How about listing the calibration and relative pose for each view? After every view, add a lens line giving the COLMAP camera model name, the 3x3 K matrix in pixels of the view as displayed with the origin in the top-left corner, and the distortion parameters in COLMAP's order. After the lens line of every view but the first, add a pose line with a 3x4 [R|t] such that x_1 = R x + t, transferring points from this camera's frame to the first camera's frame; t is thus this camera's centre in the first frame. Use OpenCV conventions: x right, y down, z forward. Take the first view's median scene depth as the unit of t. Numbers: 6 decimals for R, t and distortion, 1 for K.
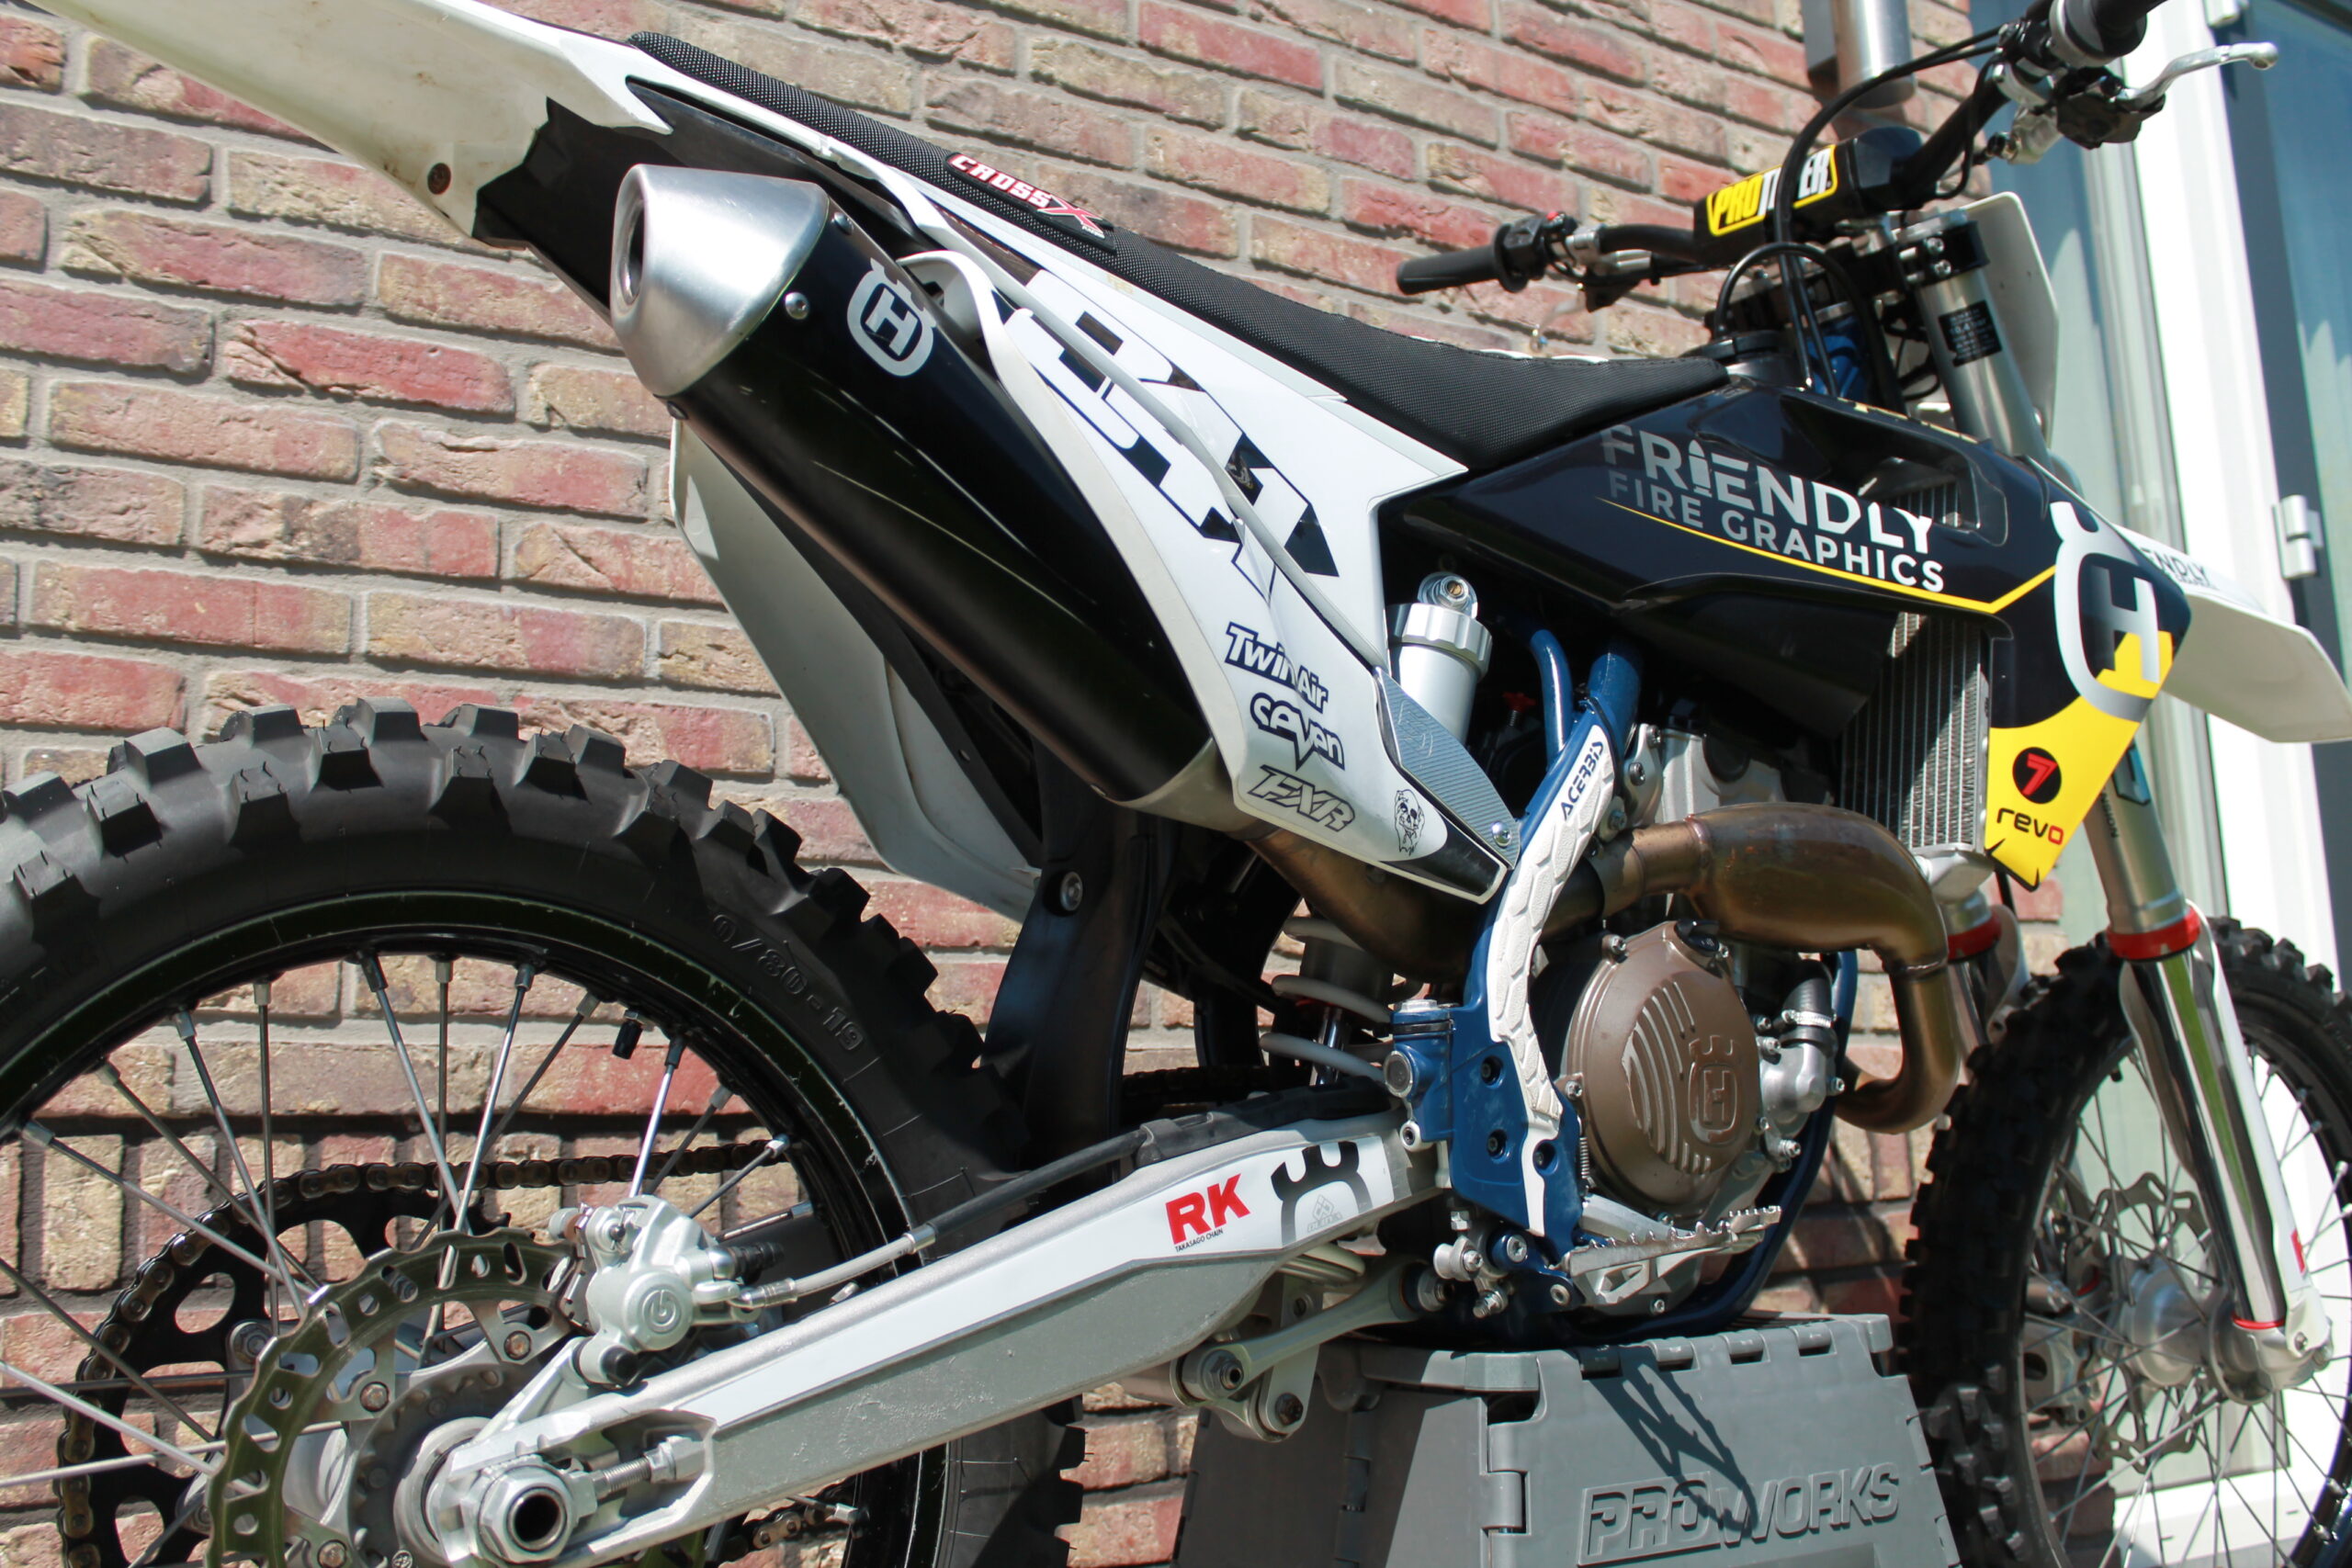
lens RADIAL K [[2155.4, 0, 1150.2], [0, 2155.4, 772.5], [0, 0, 1]] dist [-0.108832, 0.050349]
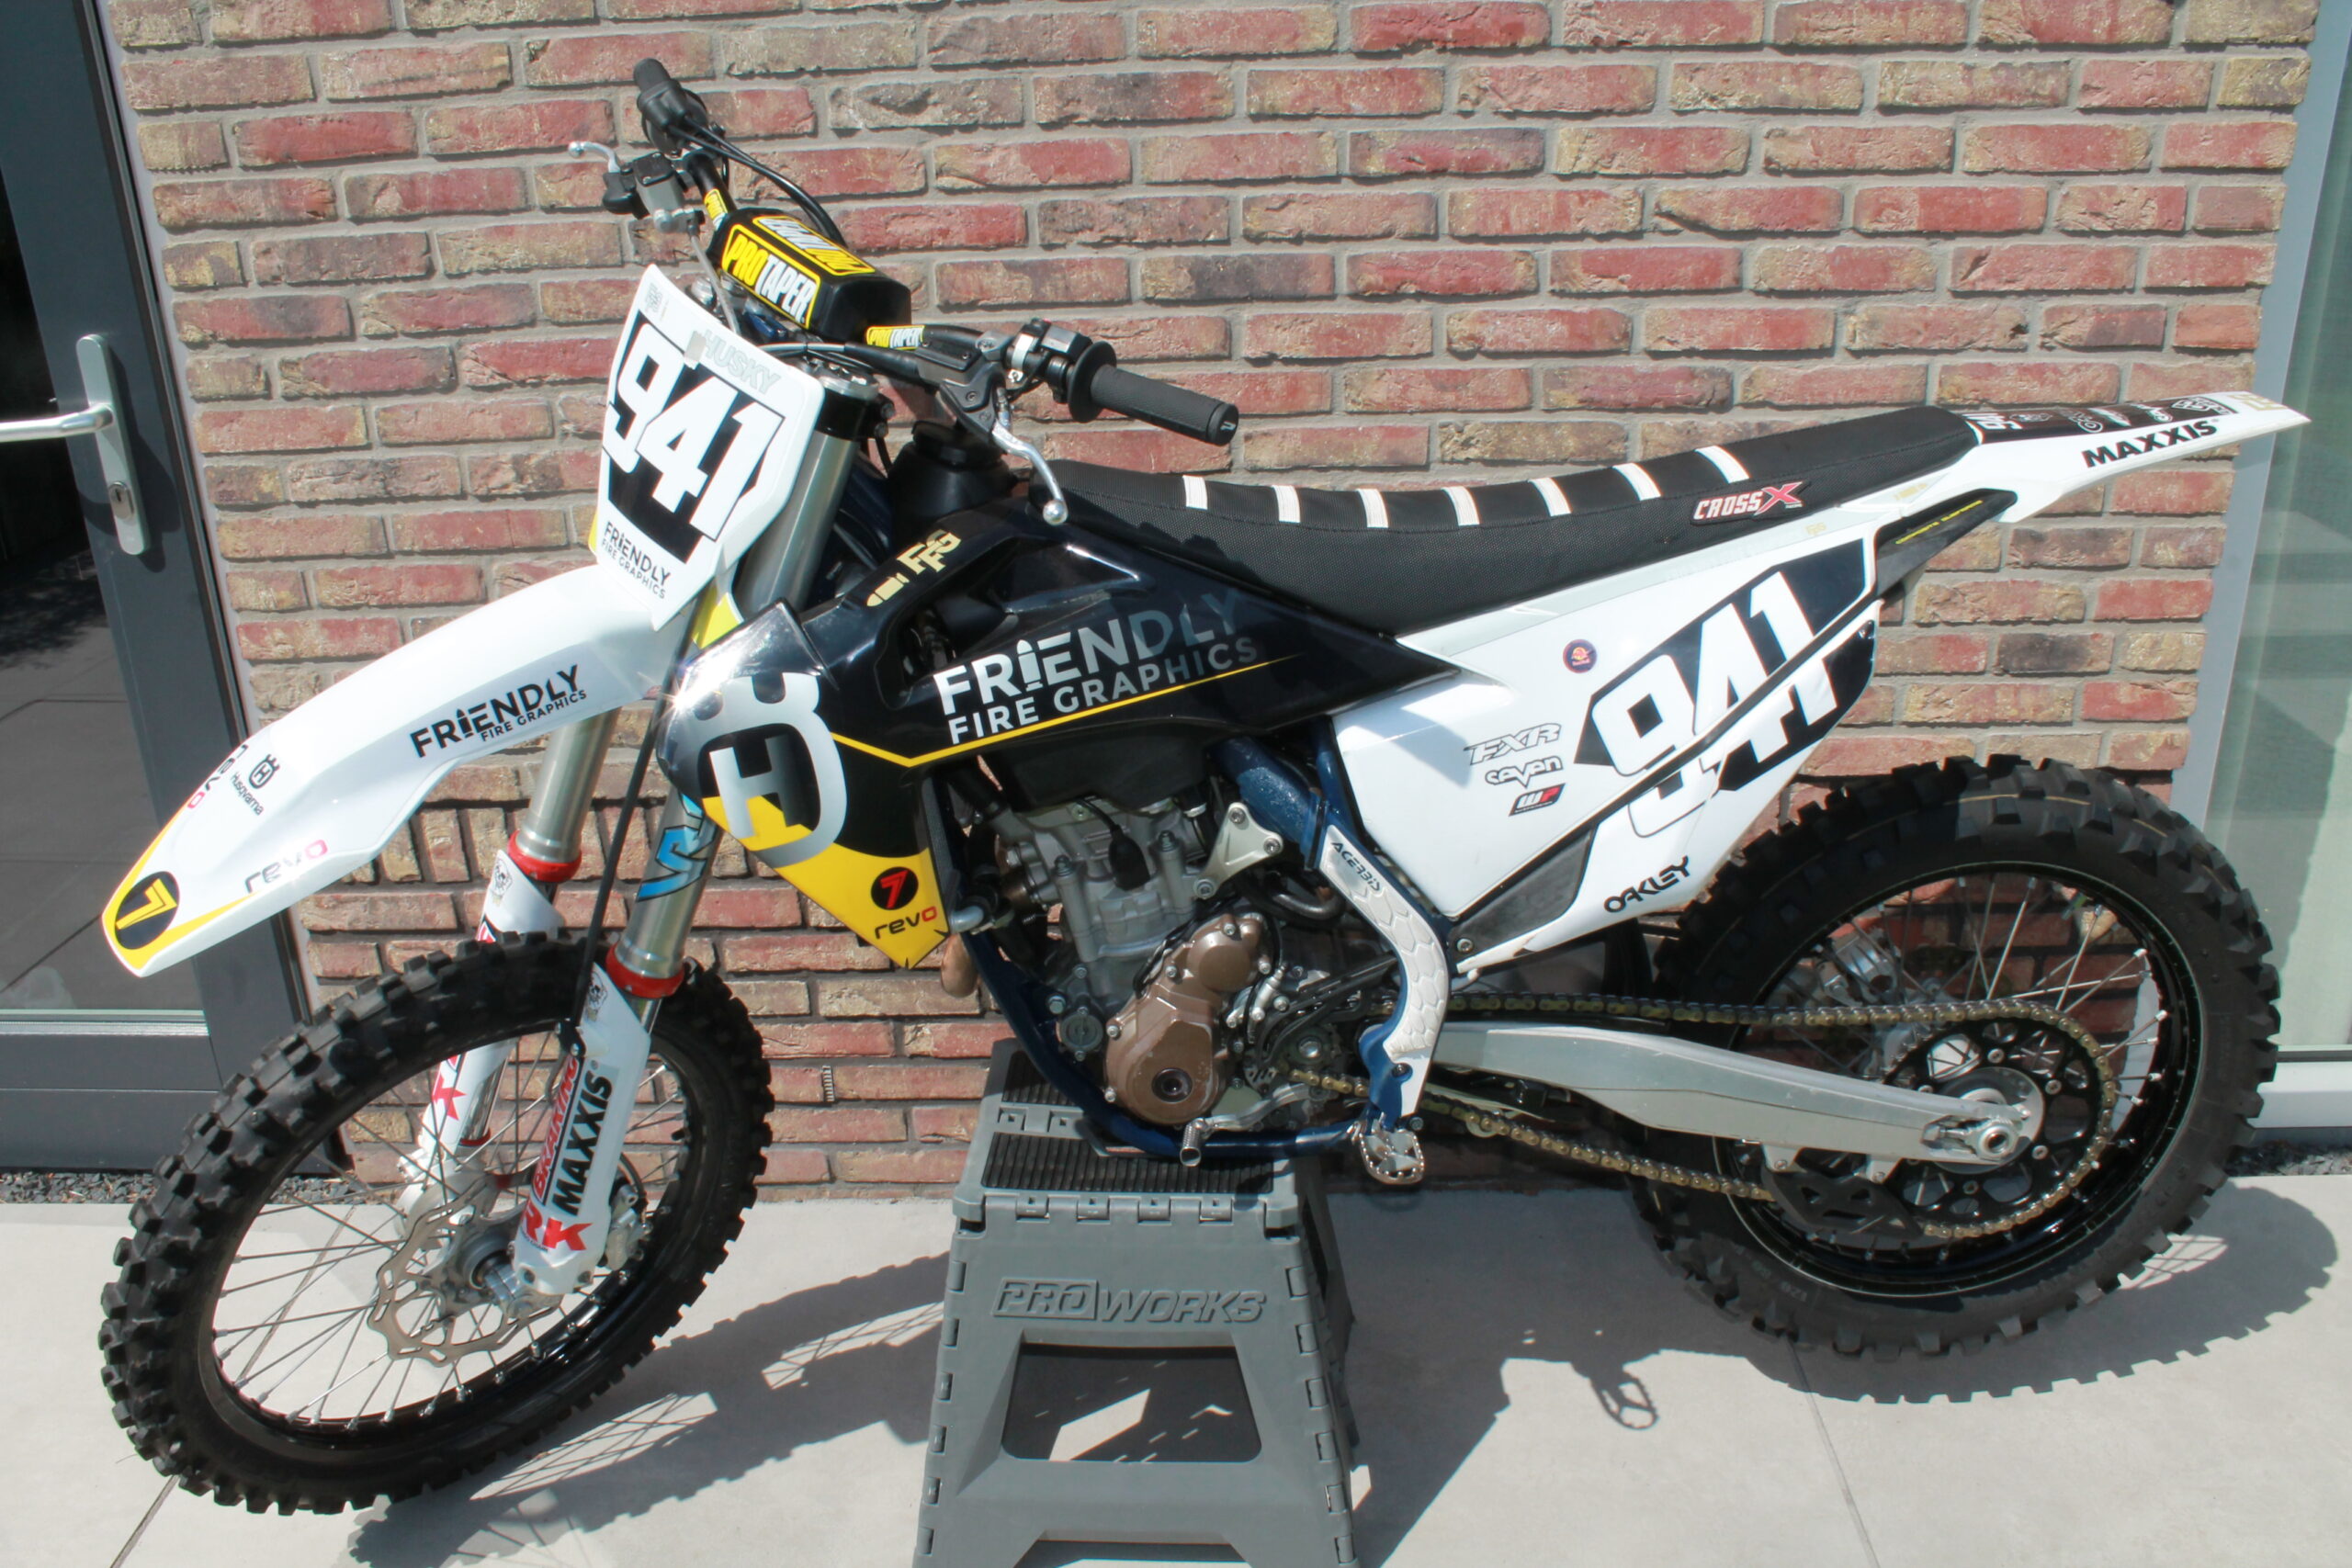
lens RADIAL K [[1966.5, 0, 1157.9], [0, 1966.5, 767.5], [0, 0, 1]] dist [-0.161998, 0.132190]
pose [[0.831642, 0.215189, -0.511924, 0.851950], [0.100408, 0.848400, 0.519746, -0.679219], [0.546160, -0.483644, 0.683958, 0.151316]]
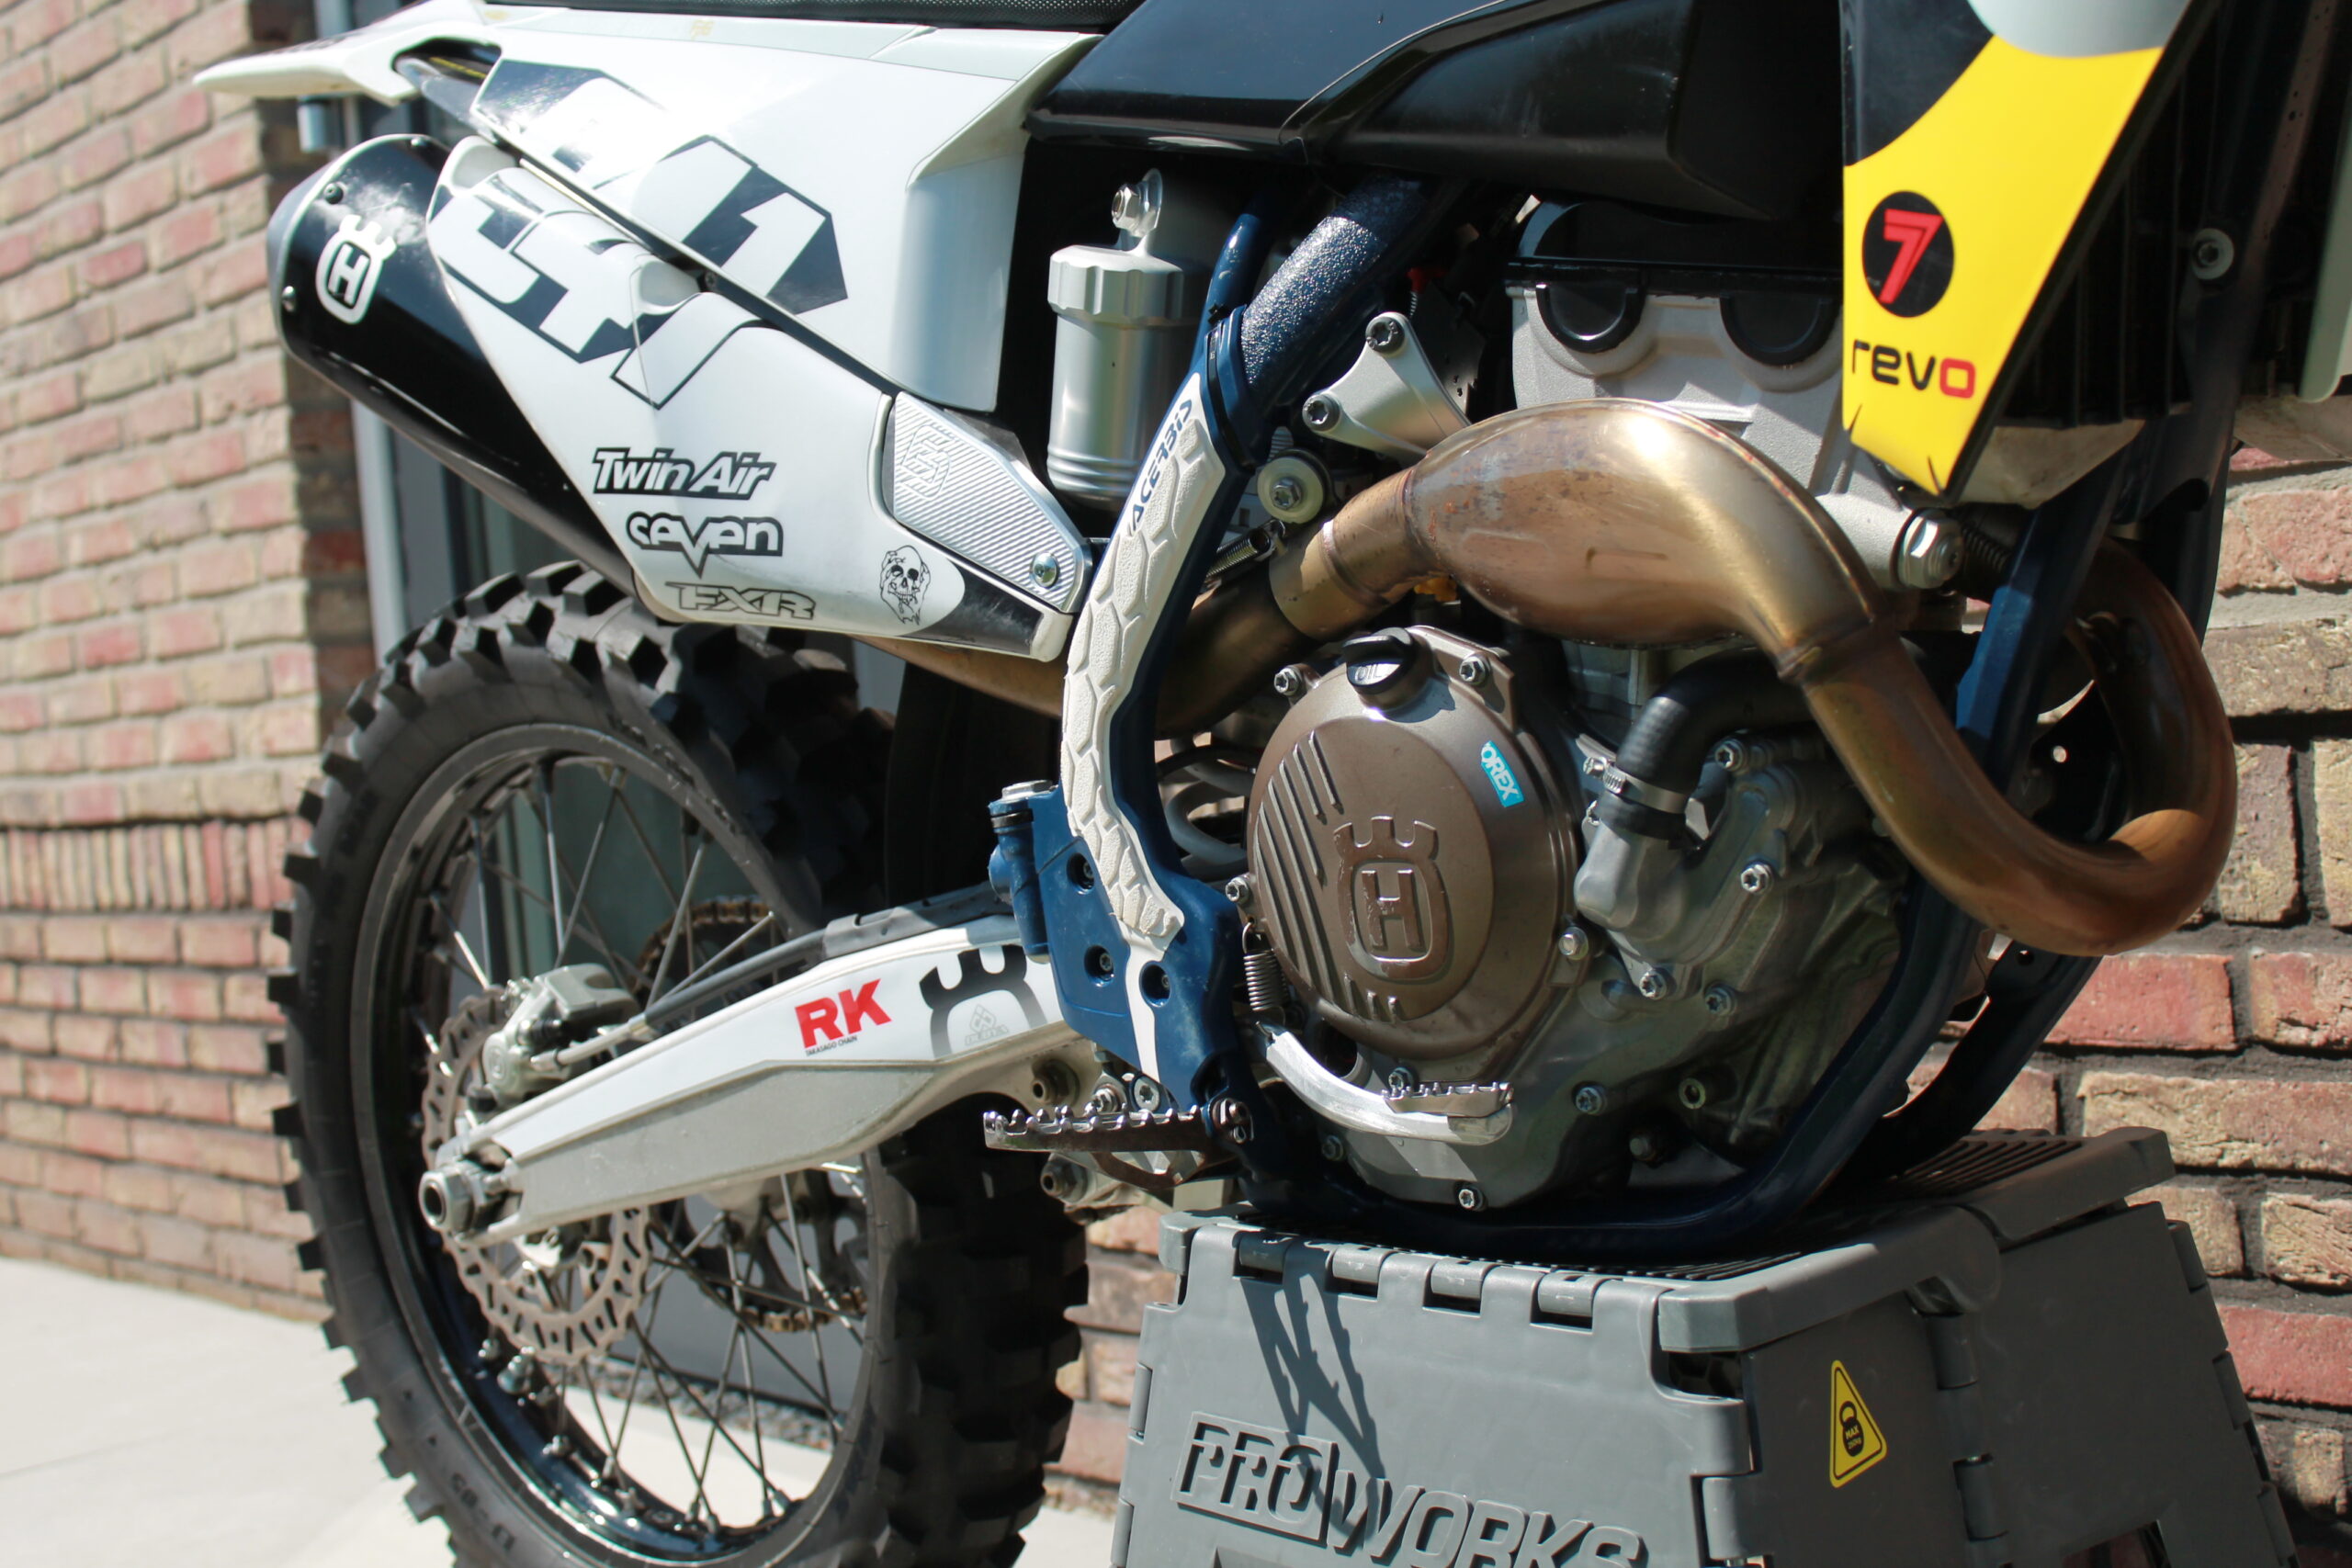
lens RADIAL K [[2974.8, 0, 1198.2], [0, 2974.8, 772.2], [0, 0, 1]] dist [-0.046180, 0.000000]
pose [[0.220314, 0.047142, -0.974289, 1.018444], [0.258204, 0.960383, 0.104856, 0.001855], [0.940634, -0.274666, 0.199413, 0.695264]]
